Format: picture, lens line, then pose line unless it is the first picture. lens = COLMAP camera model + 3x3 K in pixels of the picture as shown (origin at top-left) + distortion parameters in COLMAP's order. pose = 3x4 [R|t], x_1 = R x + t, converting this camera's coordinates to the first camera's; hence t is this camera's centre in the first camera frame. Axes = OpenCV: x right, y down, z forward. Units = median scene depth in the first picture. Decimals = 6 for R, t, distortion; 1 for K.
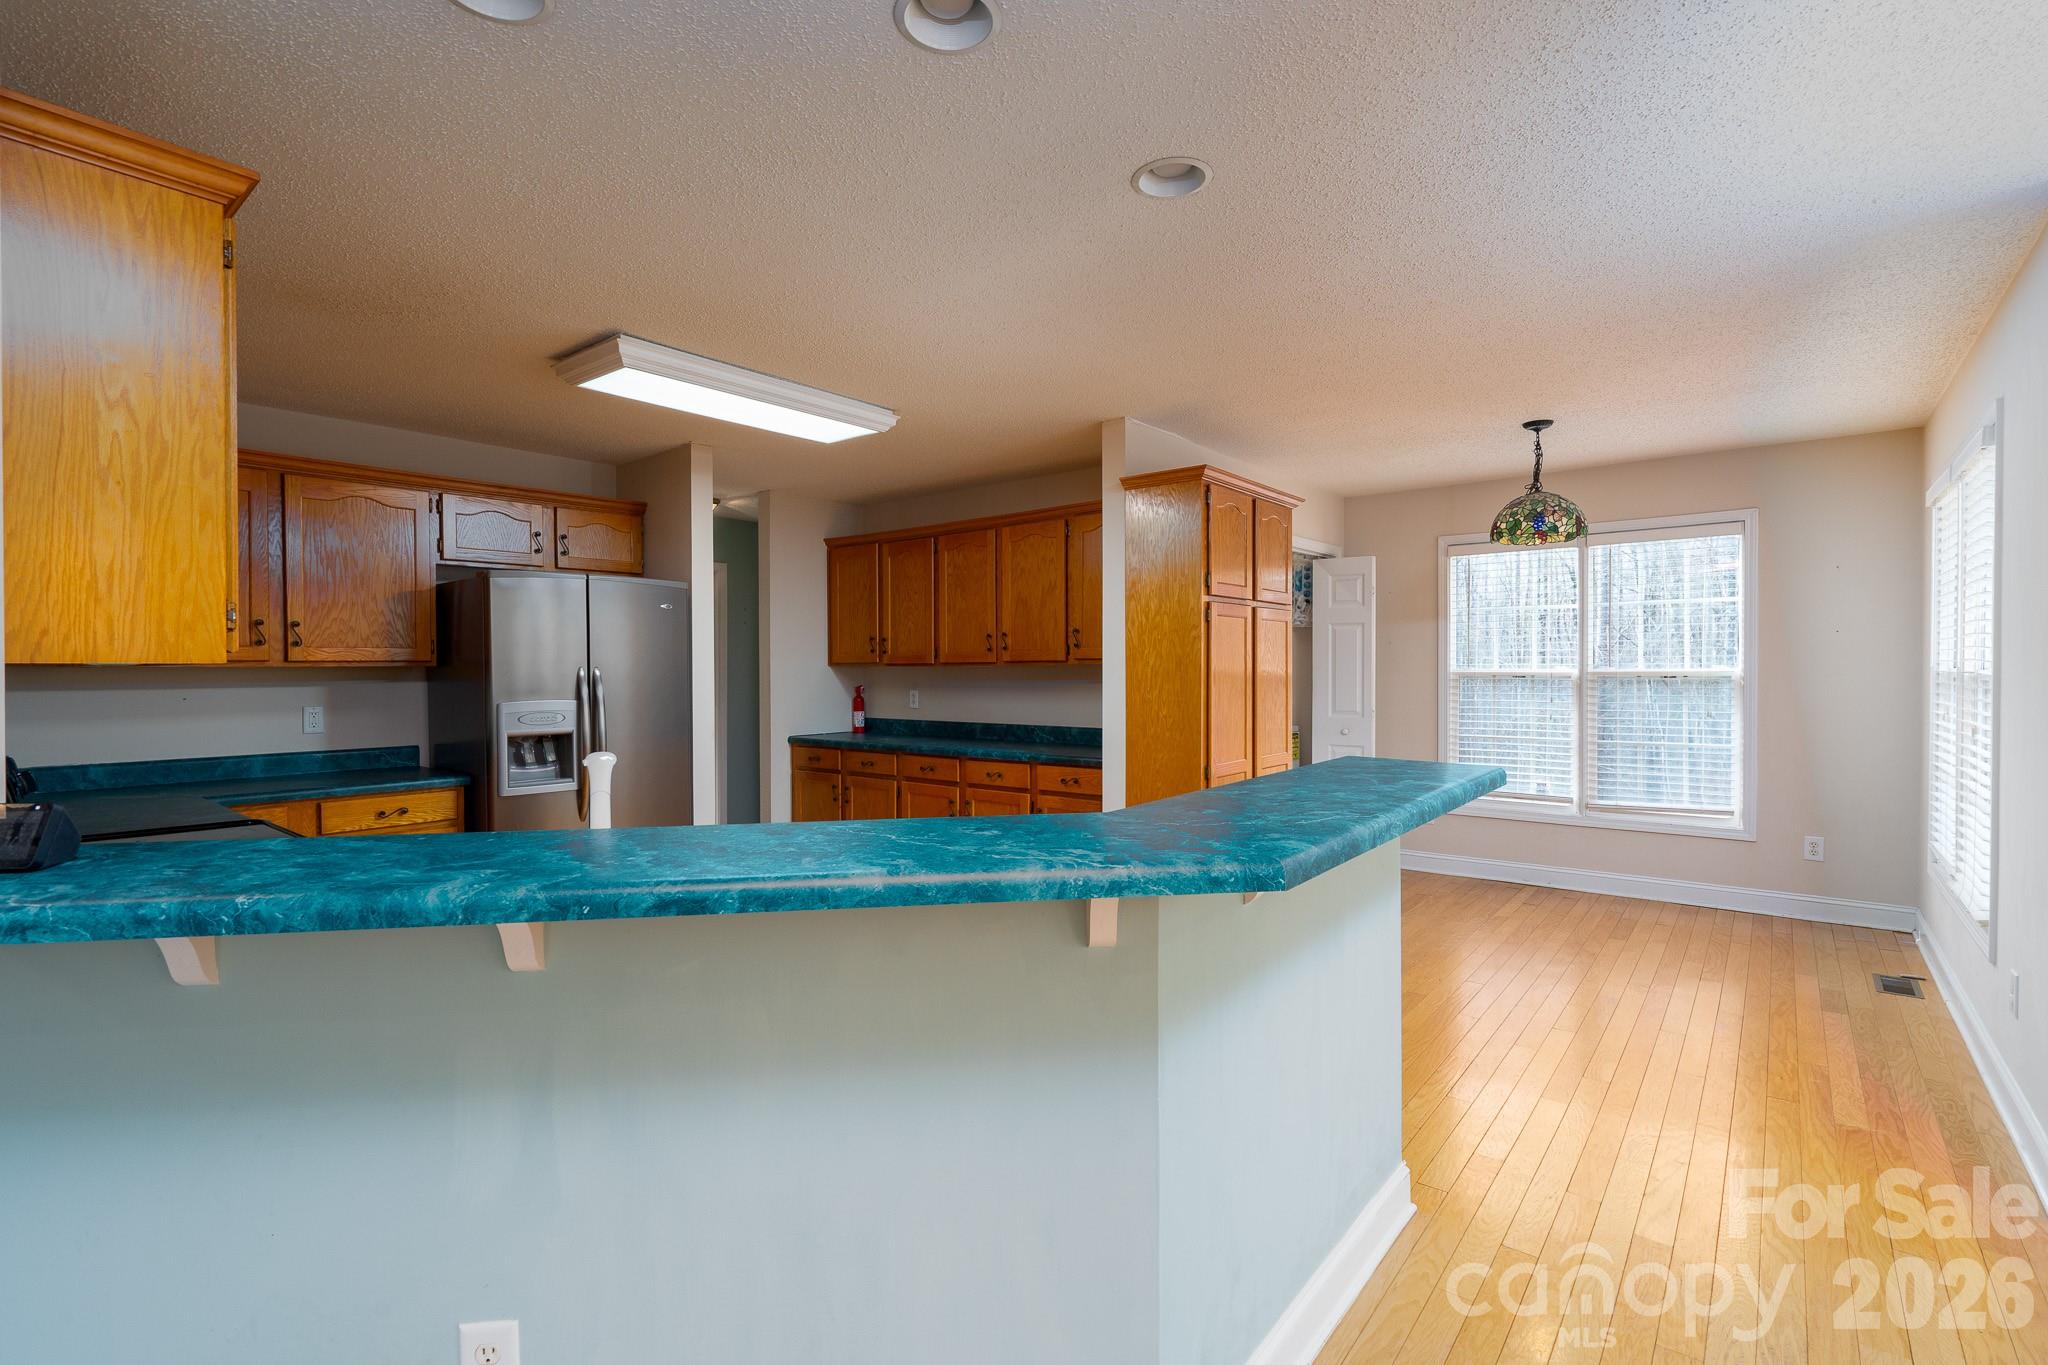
lens RADIAL K [[921.0, 0, 1024.0], [0, 921.0, 682.5], [0, 0, 1]] dist [0.000995, 0.000223]
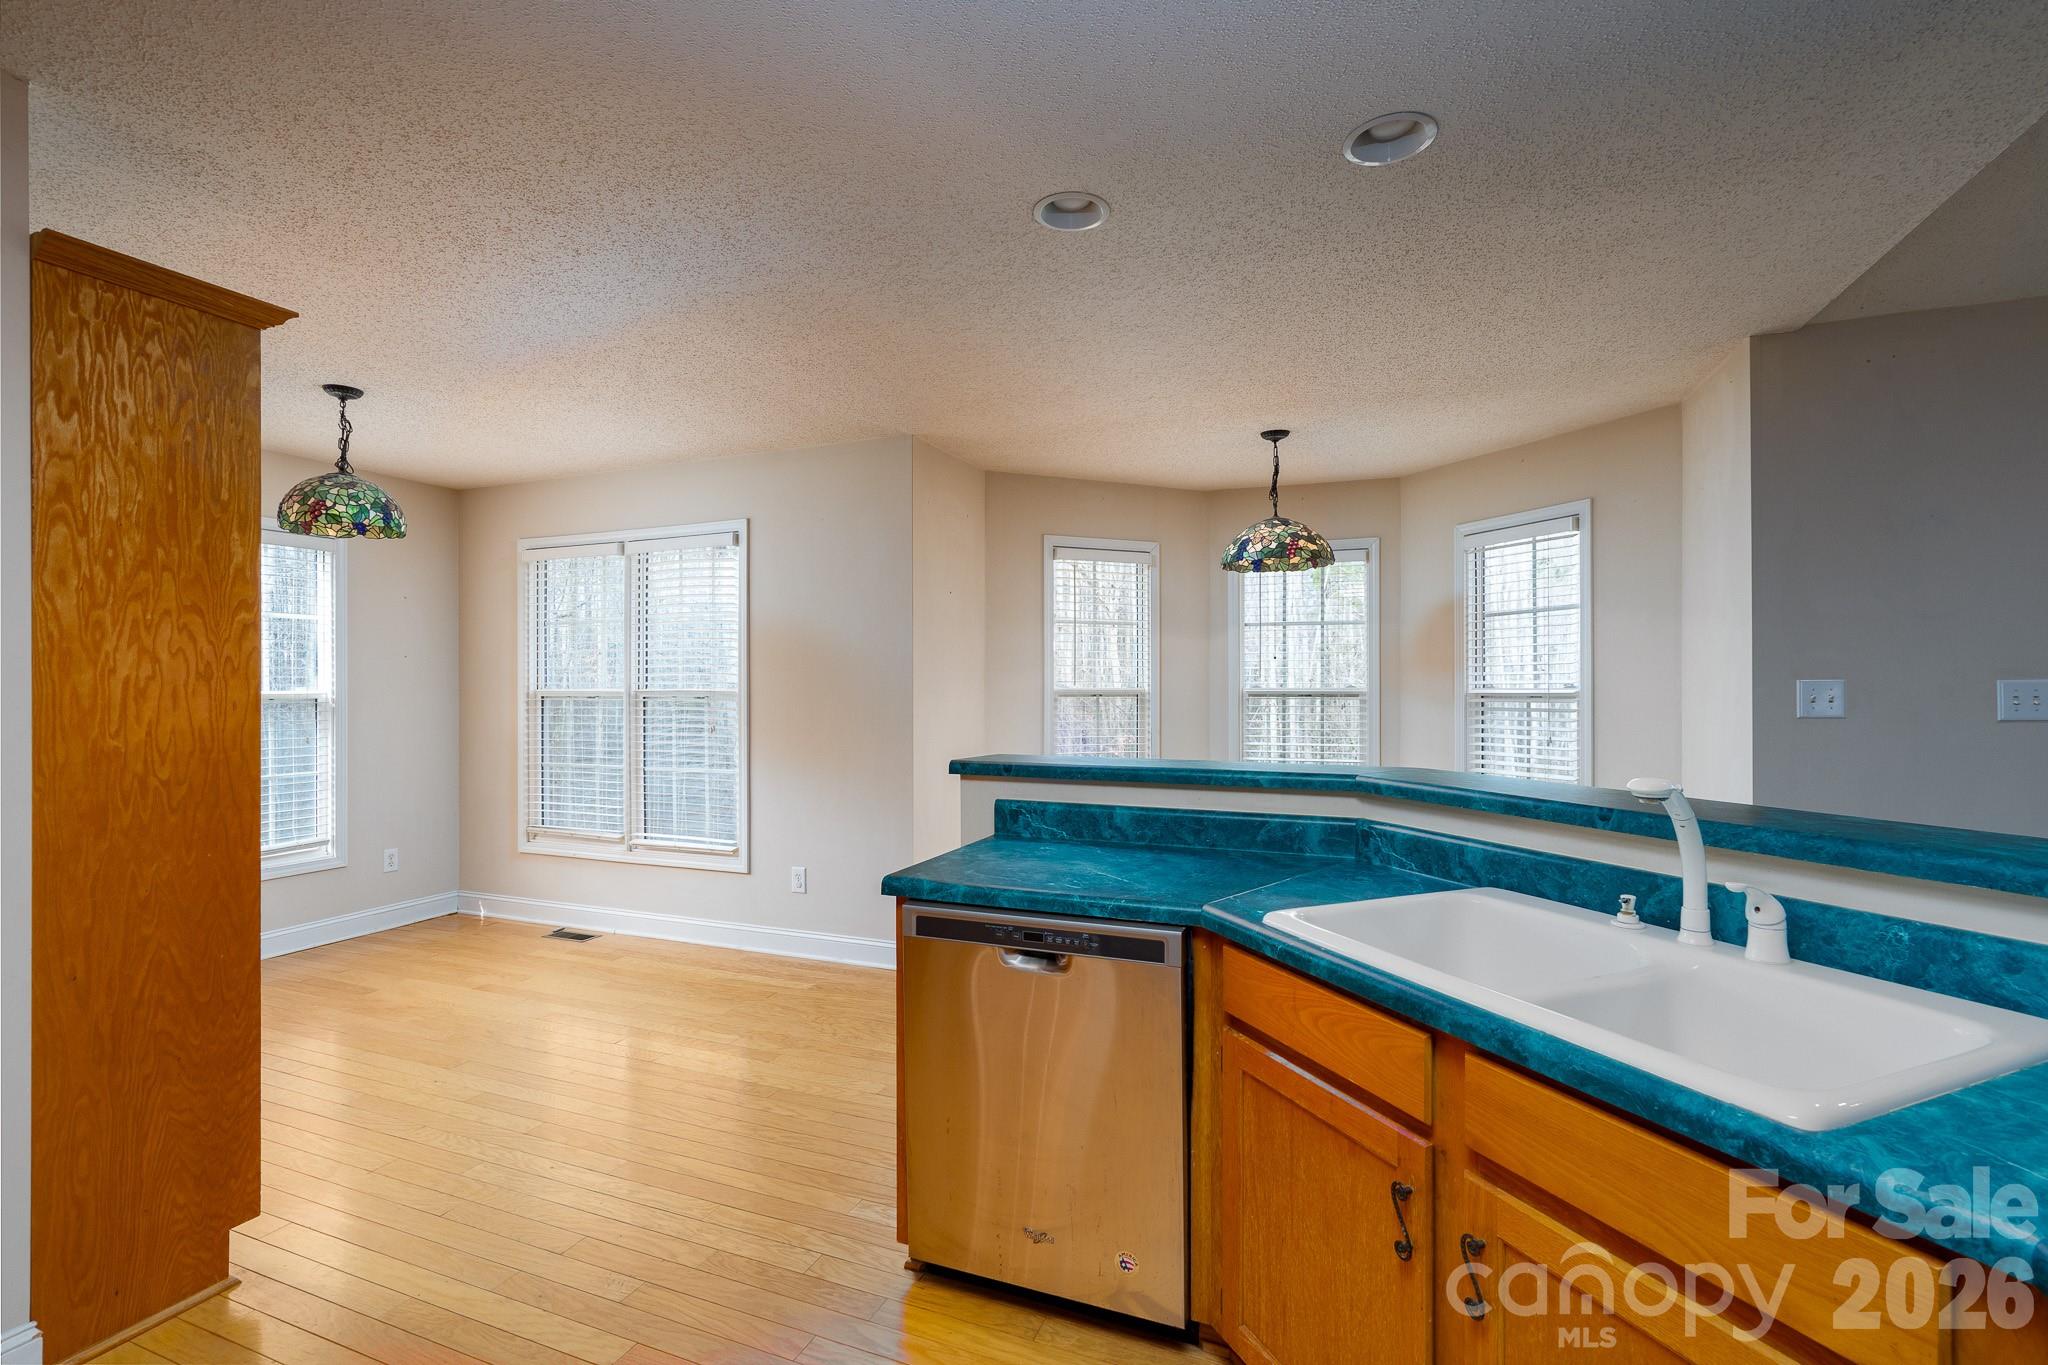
lens RADIAL K [[933.3, 0, 1019.2], [0, 933.3, 690.6], [0, 0, 1]] dist [0.000688, 0.000184]
pose [[-0.287437, 0.003259, 0.957794, -0.410666], [0.018315, 0.999830, 0.002095, -0.004159], [-0.957624, 0.018144, -0.287448, 0.663502]]
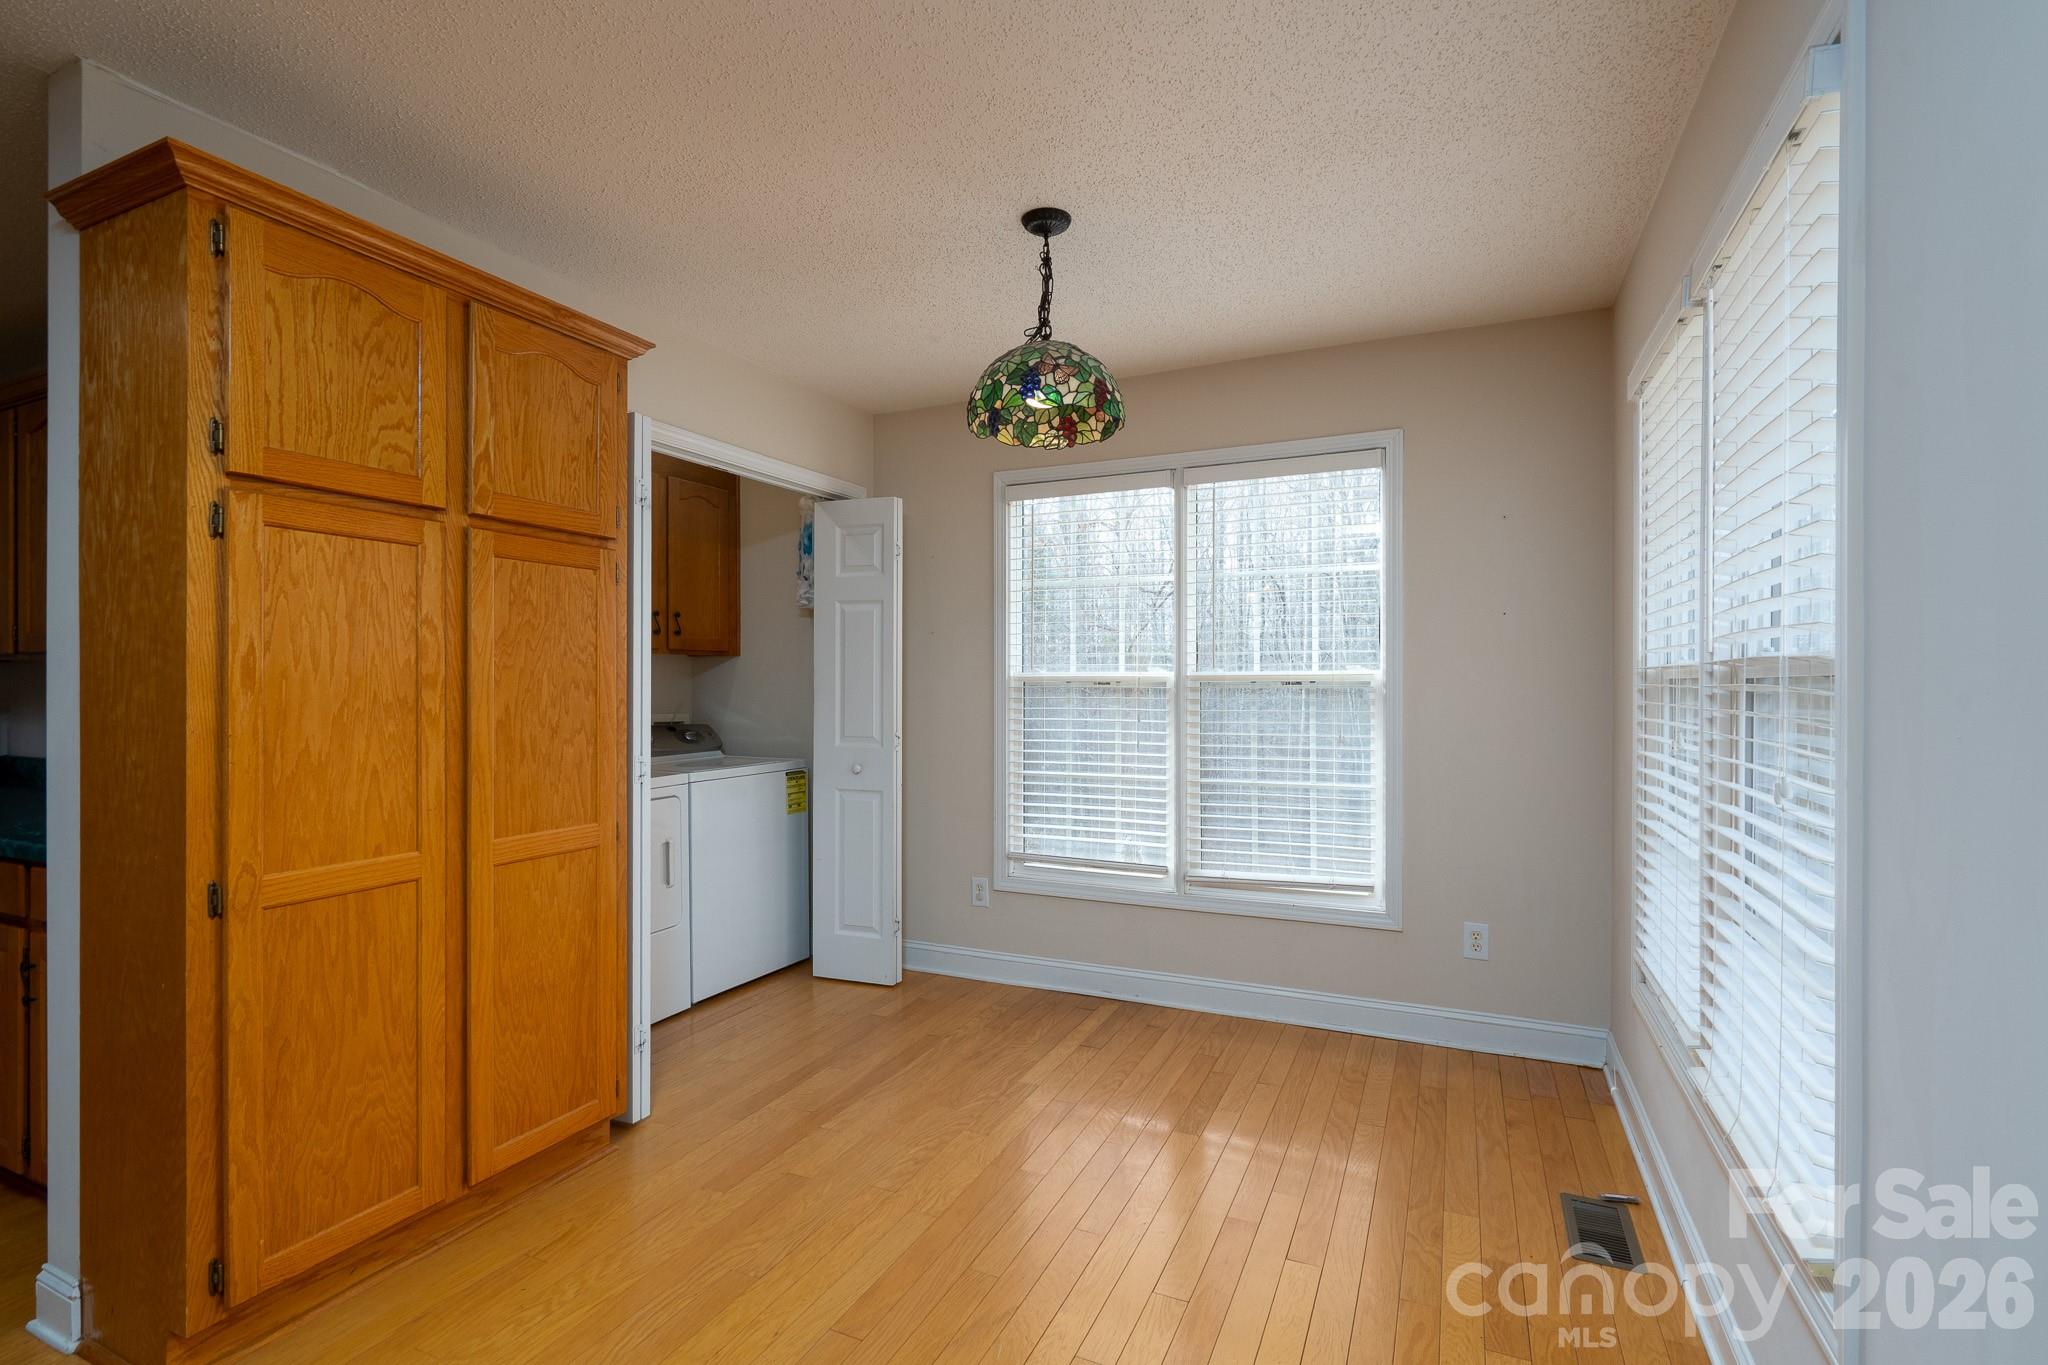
lens RADIAL K [[933.3, 0, 1019.2], [0, 933.3, 690.6], [0, 0, 1]] dist [0.000688, 0.000184]
pose [[0.969357, 0.000859, 0.245656, 0.403432], [0.001624, 0.999950, -0.009907, 0.006634], [-0.245652, 0.010002, 0.969306, 0.462654]]
